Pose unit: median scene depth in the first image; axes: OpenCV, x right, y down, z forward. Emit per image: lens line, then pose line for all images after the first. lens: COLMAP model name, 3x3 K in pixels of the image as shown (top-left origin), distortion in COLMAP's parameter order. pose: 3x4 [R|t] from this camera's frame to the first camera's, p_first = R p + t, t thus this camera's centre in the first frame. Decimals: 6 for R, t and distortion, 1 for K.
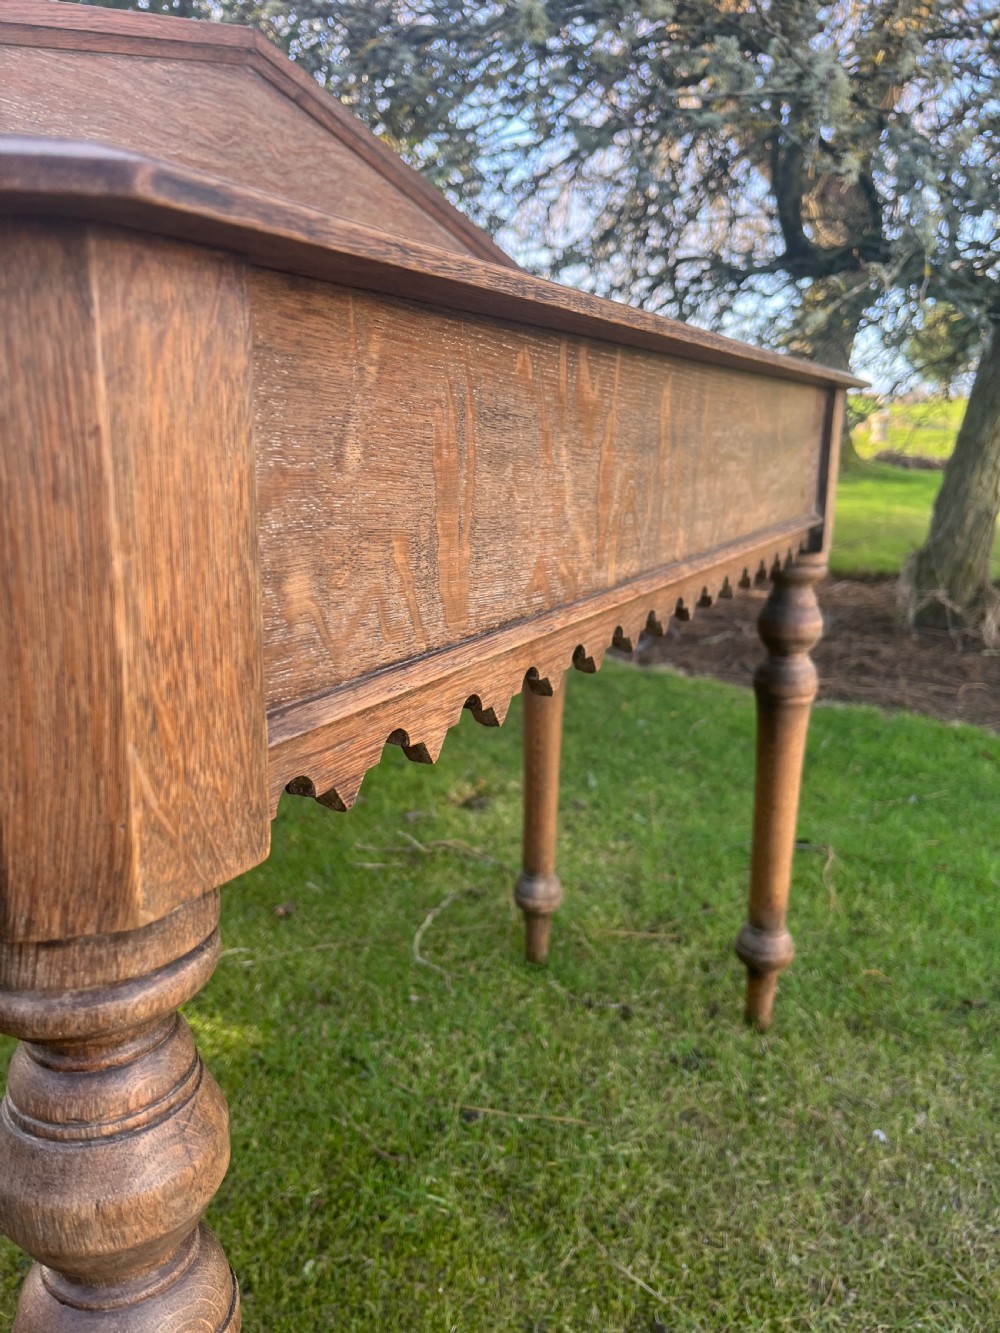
lens RADIAL K [[1011.5, 0, 502.5], [0, 1011.5, 682.9], [0, 0, 1]] dist [0.070034, -0.097841]
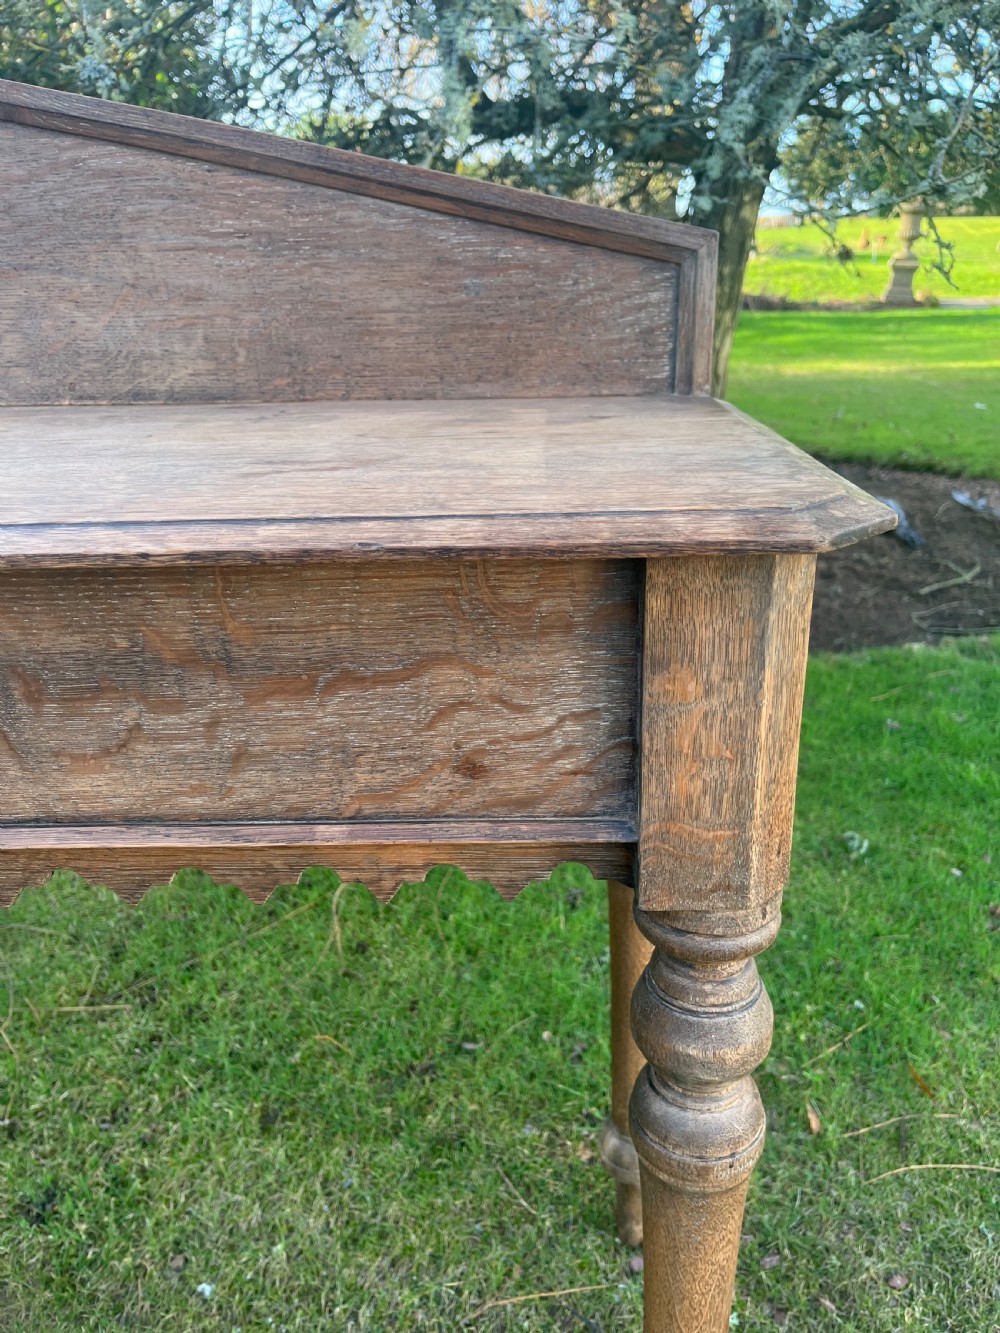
lens RADIAL K [[1011.5, 0, 508.4], [0, 1011.5, 681.3], [0, 0, 1]] dist [0.070034, -0.097841]
pose [[0.992464, -0.086080, 0.087215, 0.529532], [0.072933, 0.986874, 0.144086, -0.158982], [-0.098473, -0.136640, 0.985714, 0.164189]]
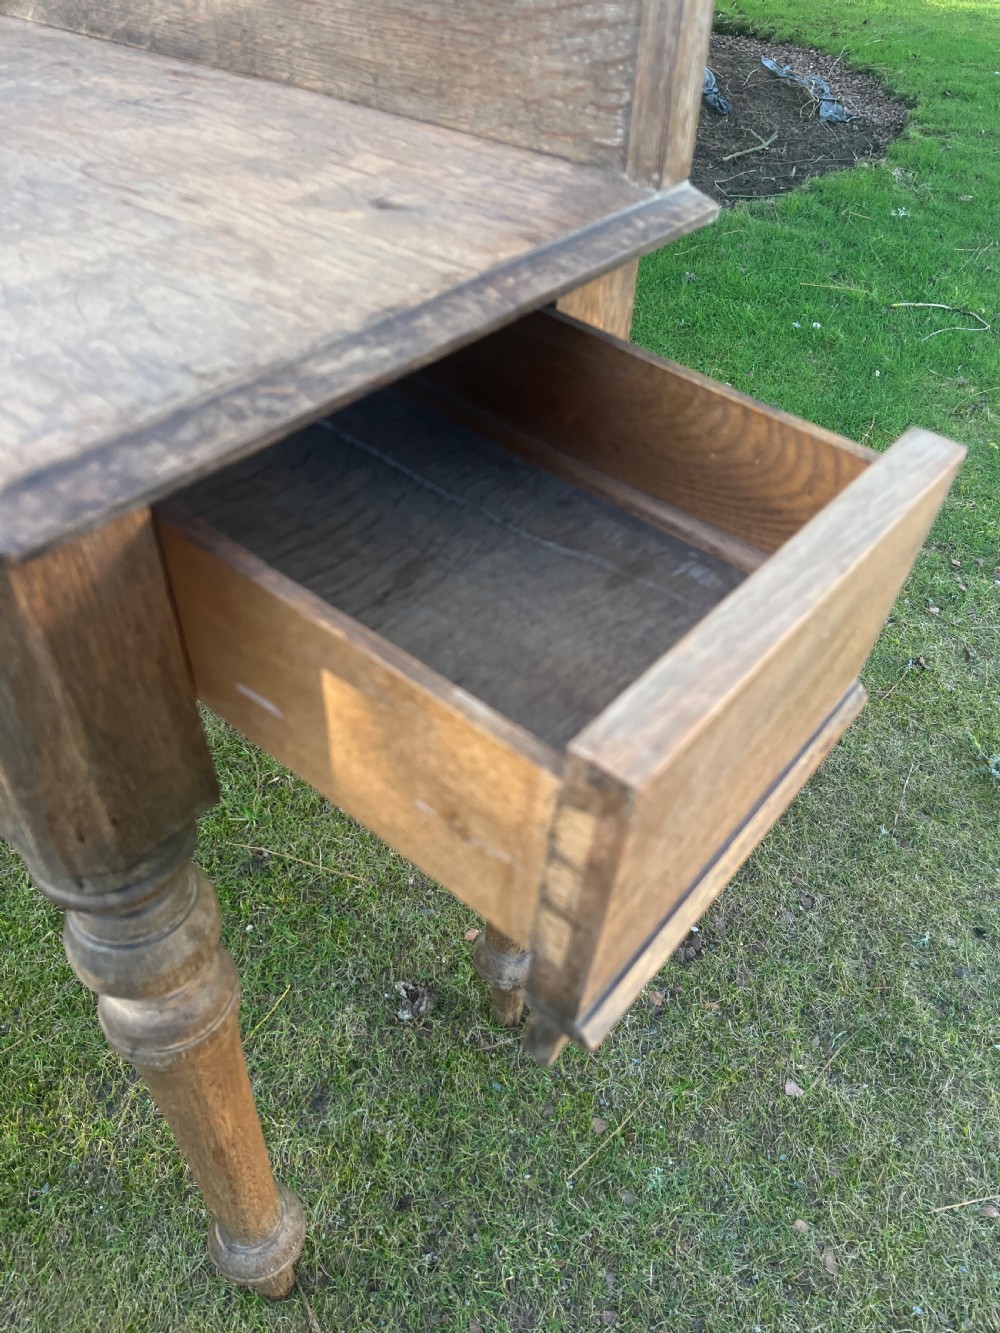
lens RADIAL K [[1011.5, 0, 514.0], [0, 1011.5, 686.6], [0, 0, 1]] dist [0.070034, -0.097841]
pose [[0.956818, -0.196487, 0.214226, 0.387519], [0.065395, 0.863566, 0.499978, -0.131989], [-0.283238, -0.464379, 0.839124, -0.189177]]
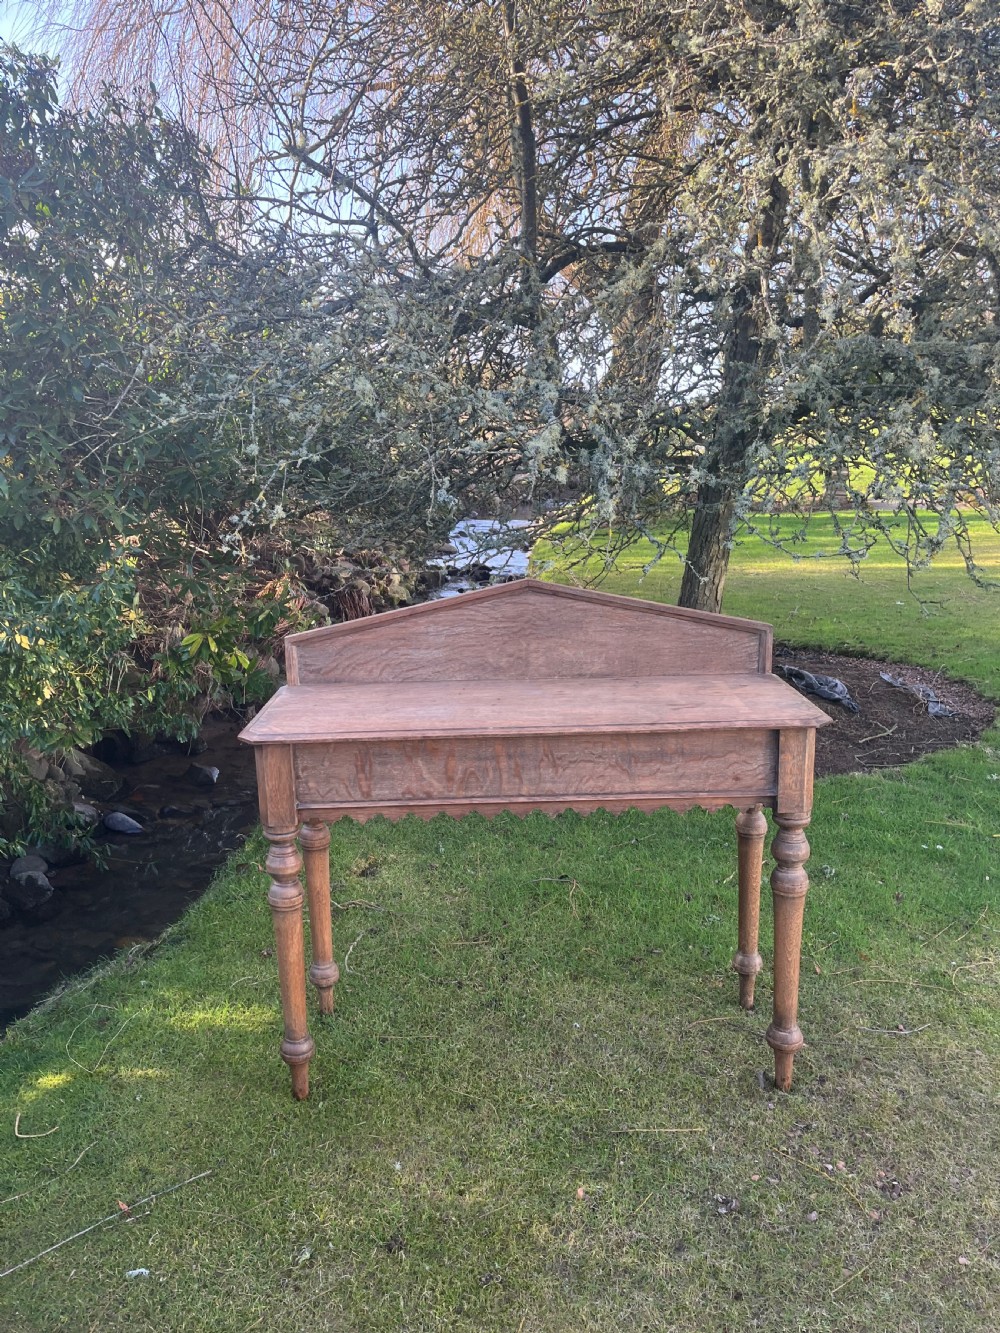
lens RADIAL K [[1011.5, 0, 504.2], [0, 1011.5, 676.7], [0, 0, 1]] dist [0.070034, -0.097841]
pose [[0.987982, -0.078060, 0.133409, -0.008264], [0.080319, 0.996701, -0.011633, -0.242691], [-0.132061, 0.022209, 0.990993, -0.989277]]
